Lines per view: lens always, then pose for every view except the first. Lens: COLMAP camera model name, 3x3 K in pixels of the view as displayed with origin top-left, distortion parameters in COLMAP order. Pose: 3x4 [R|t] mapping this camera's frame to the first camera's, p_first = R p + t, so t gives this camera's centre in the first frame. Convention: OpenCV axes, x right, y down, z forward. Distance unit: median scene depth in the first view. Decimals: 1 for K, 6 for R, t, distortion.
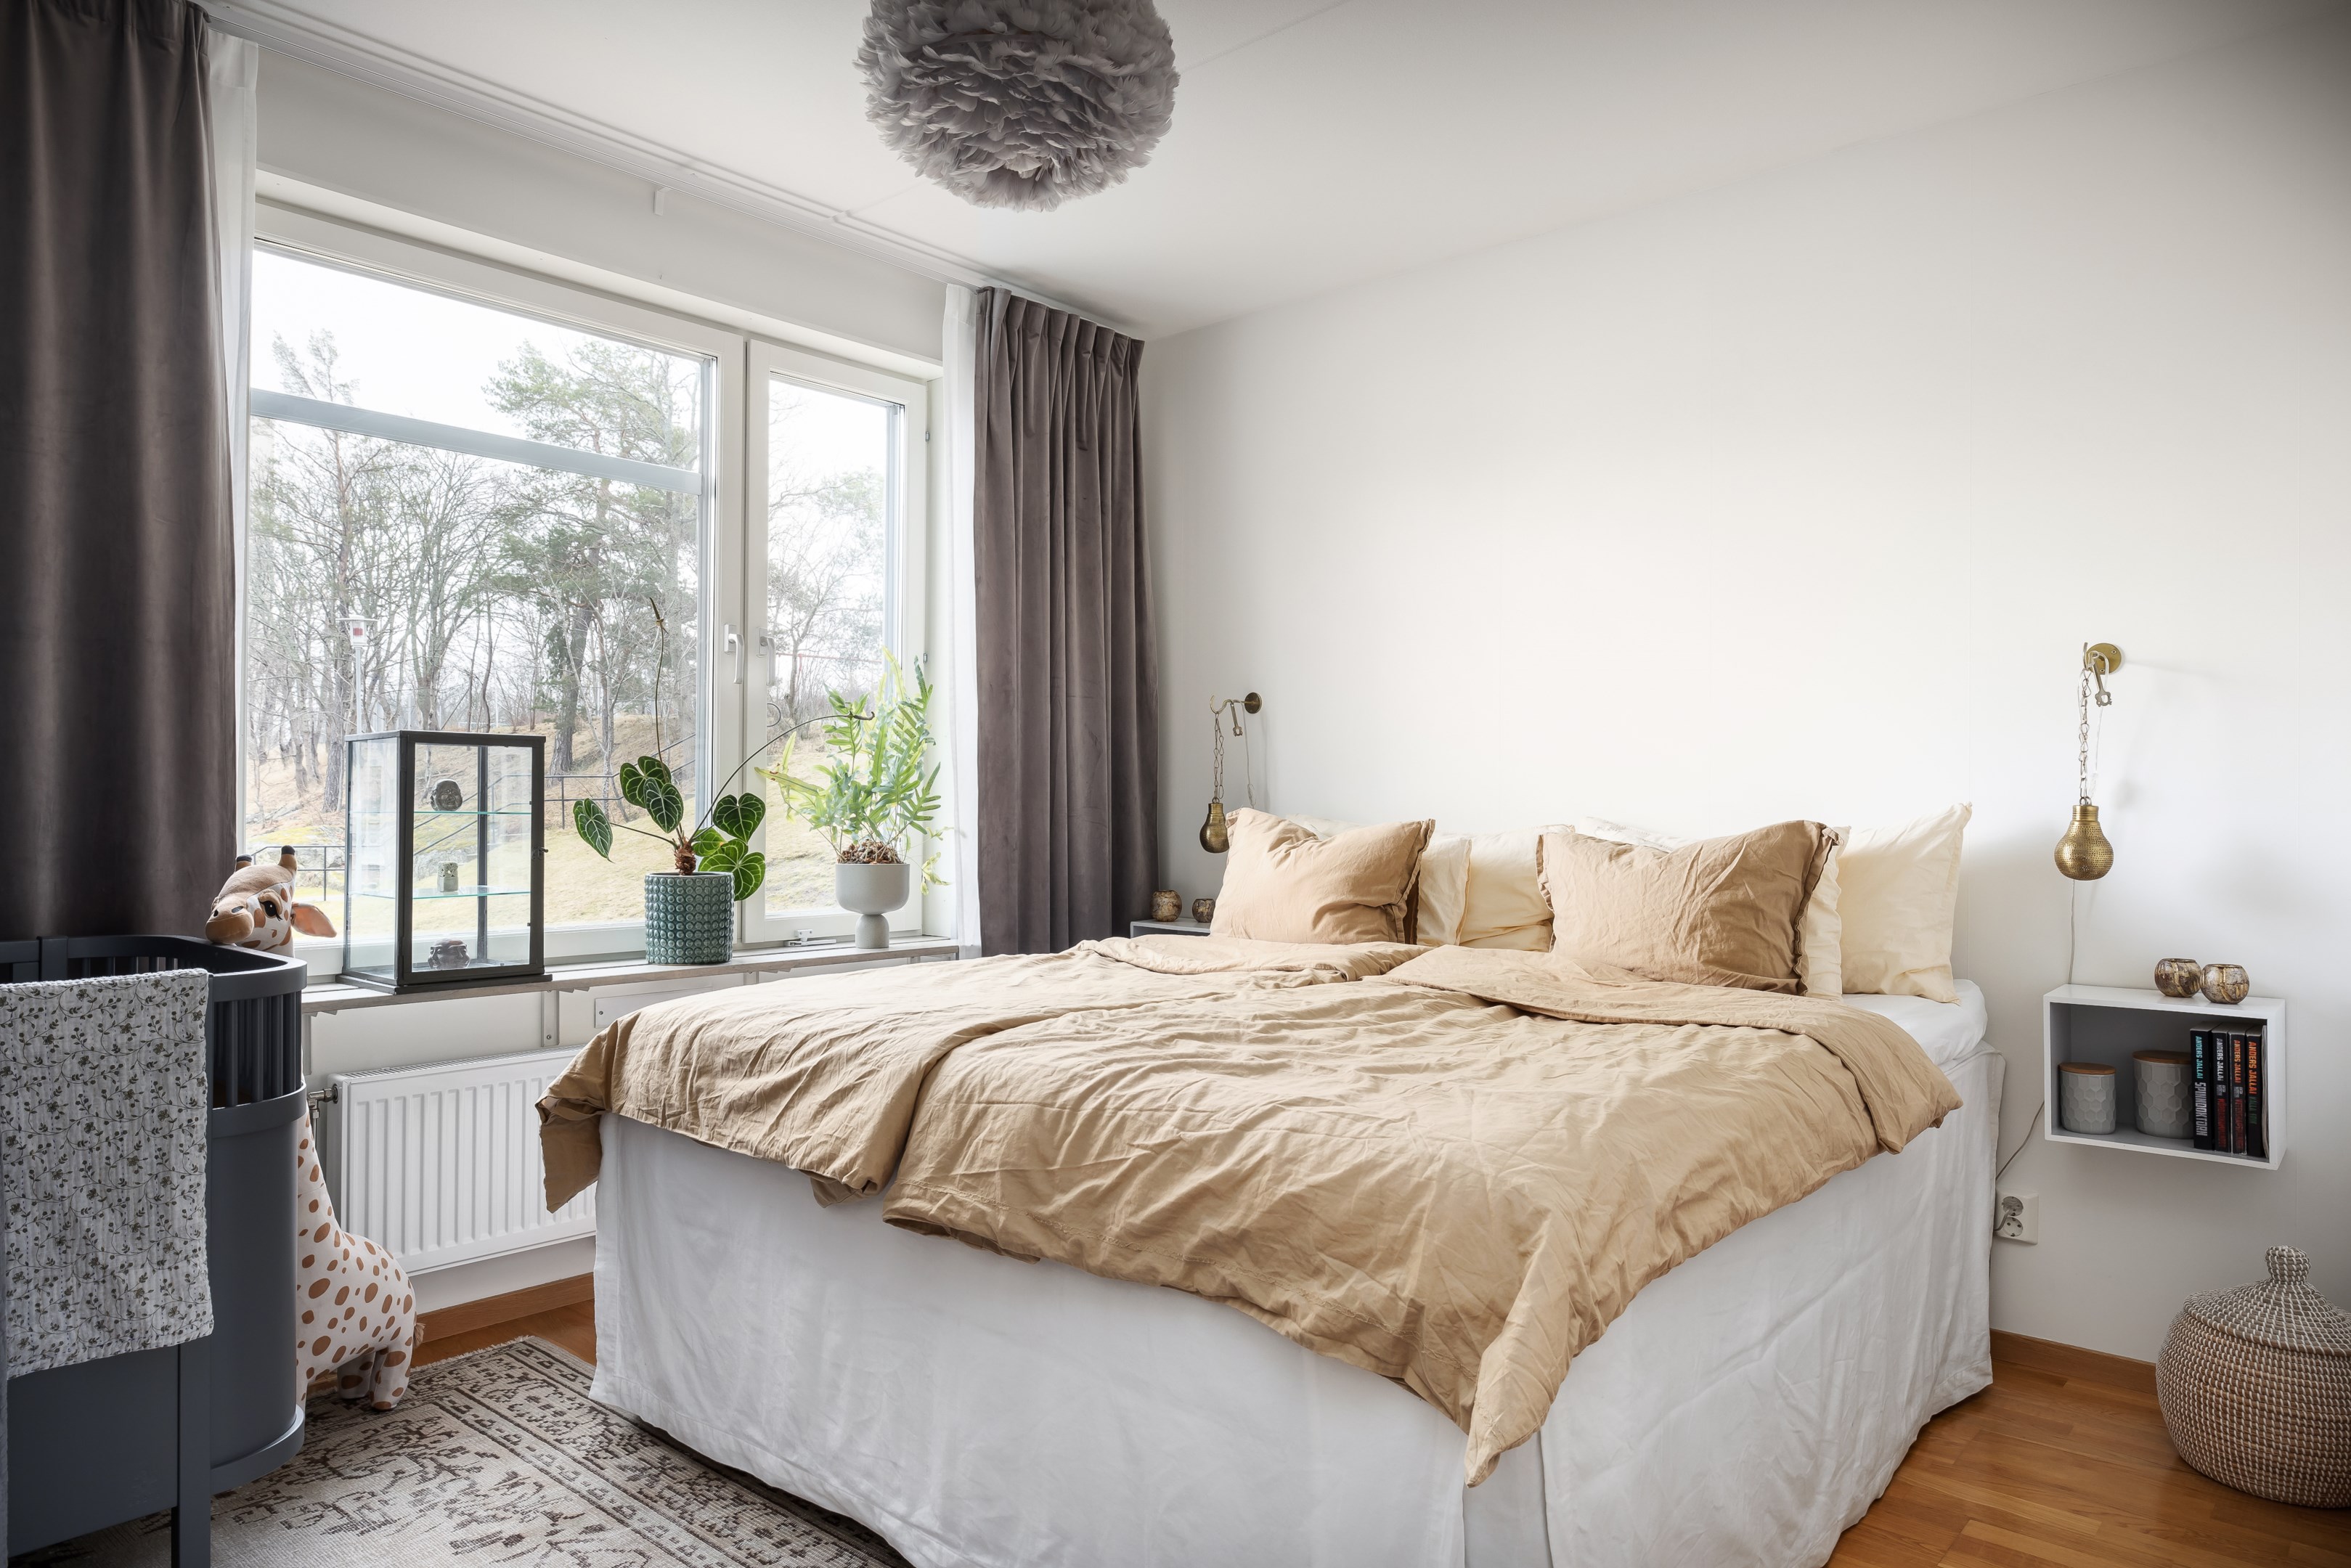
lens RADIAL K [[1458.5, 0, 1175.5], [0, 1458.5, 784.0], [0, 0, 1]] dist [-0.000256, 0.000008]
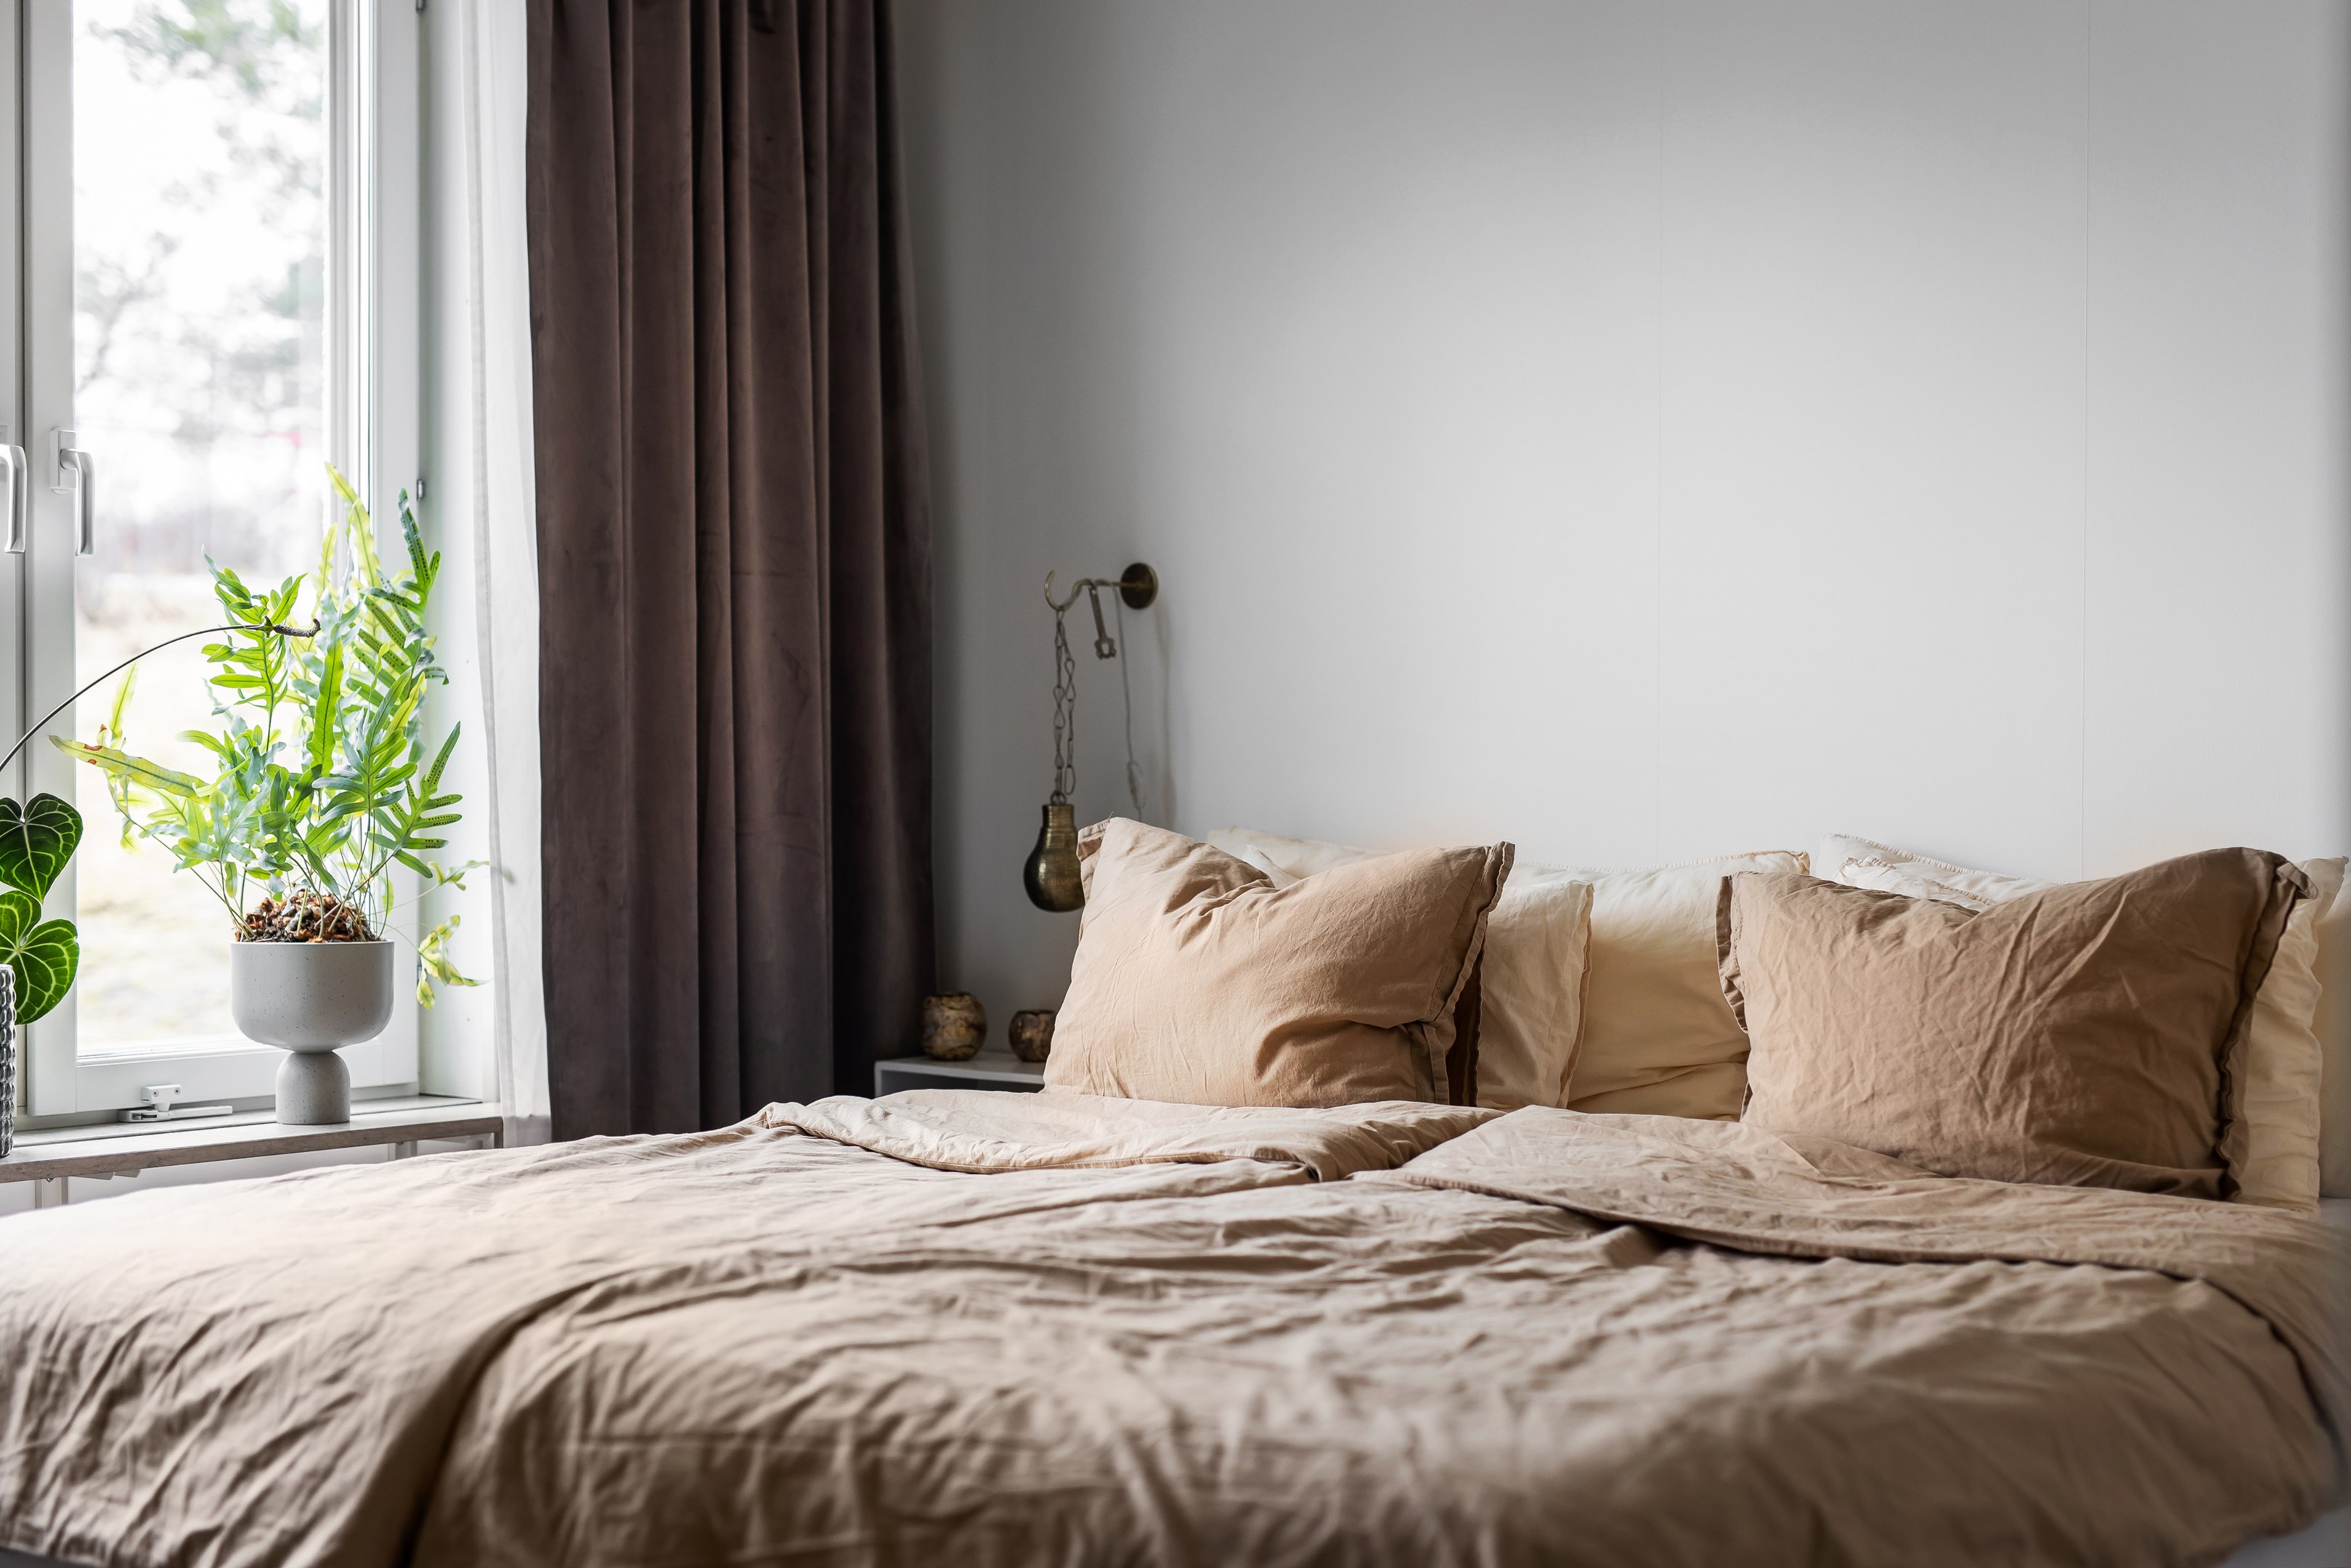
lens RADIAL K [[3491.7, 0, 1175.5], [0, 3491.7, 784.0], [0, 0, 1]] dist [0.002911, -0.066153]
pose [[0.998542, -0.004654, 0.053782, 0.006411], [0.003693, 0.999832, 0.017963, -0.015695], [-0.053857, -0.017738, 0.998391, -0.129682]]
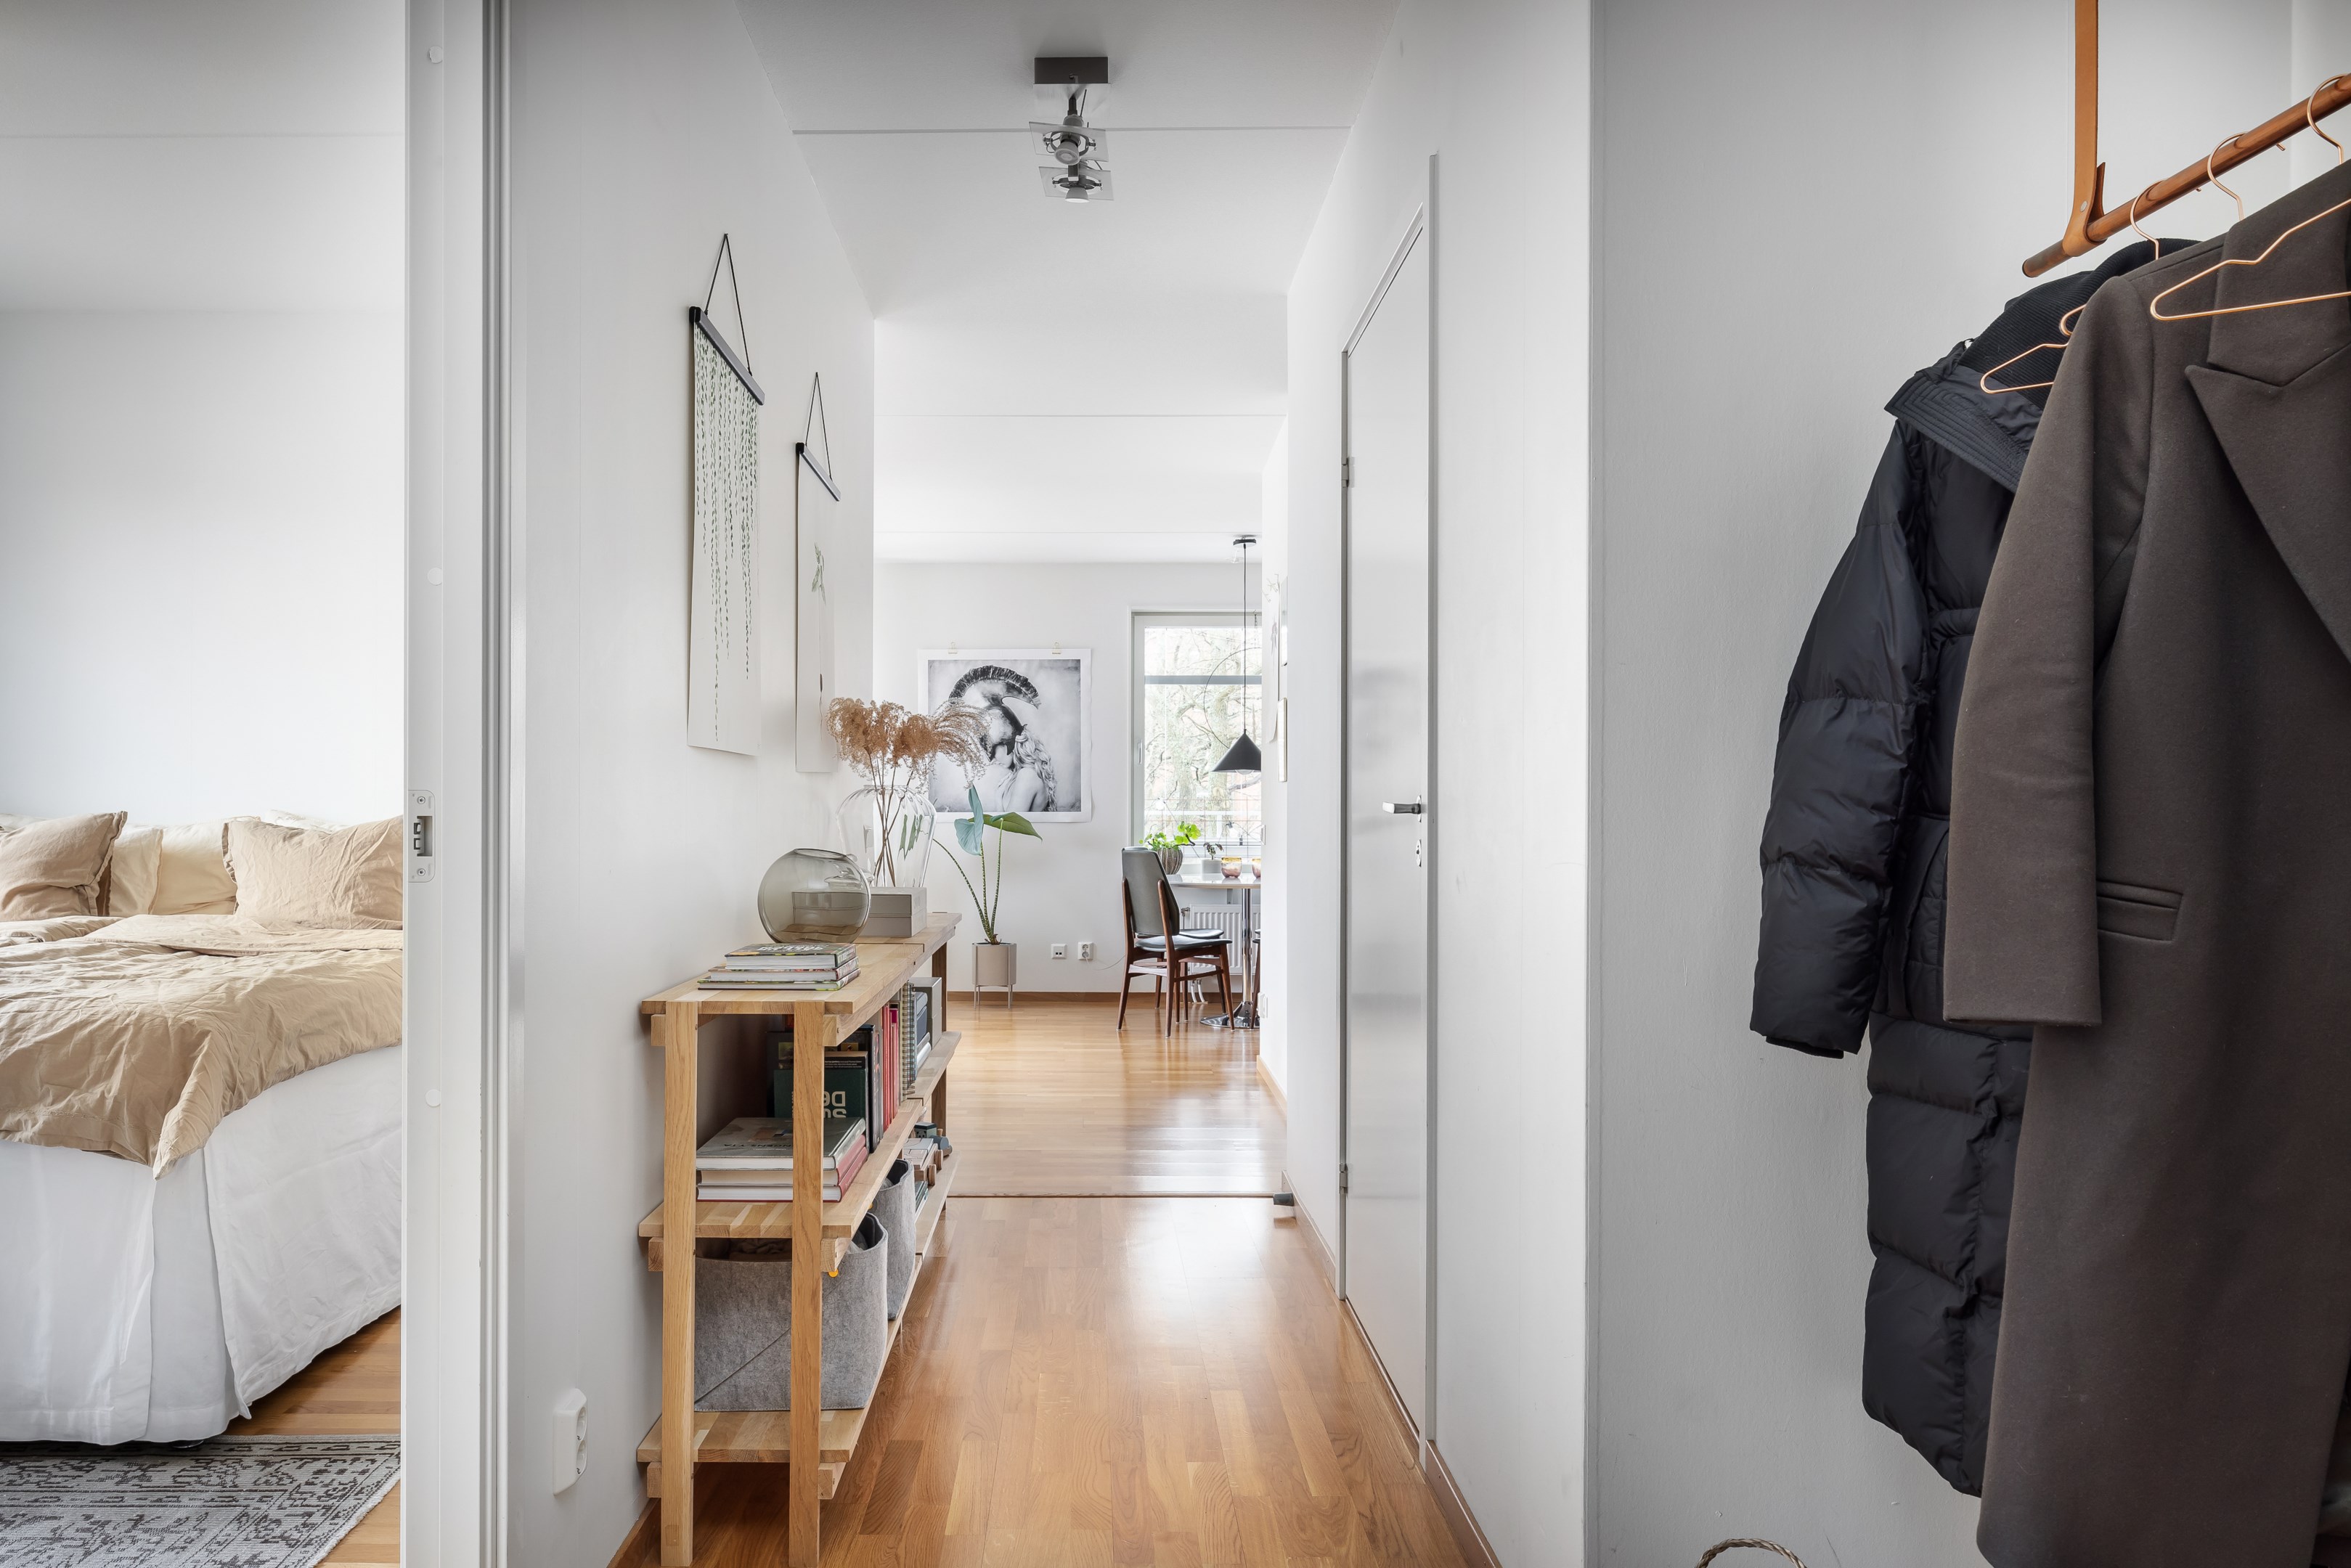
lens RADIAL K [[1588.8, 0, 1080.8], [0, 1588.8, 815.3], [0, 0, 1]] dist [0.003606, 0.001151]
pose [[0.752403, -0.004531, 0.658687, -0.084858], [-0.005991, 0.999888, 0.013721, 0.005125], [-0.658675, -0.014270, 0.752292, -0.450290]]
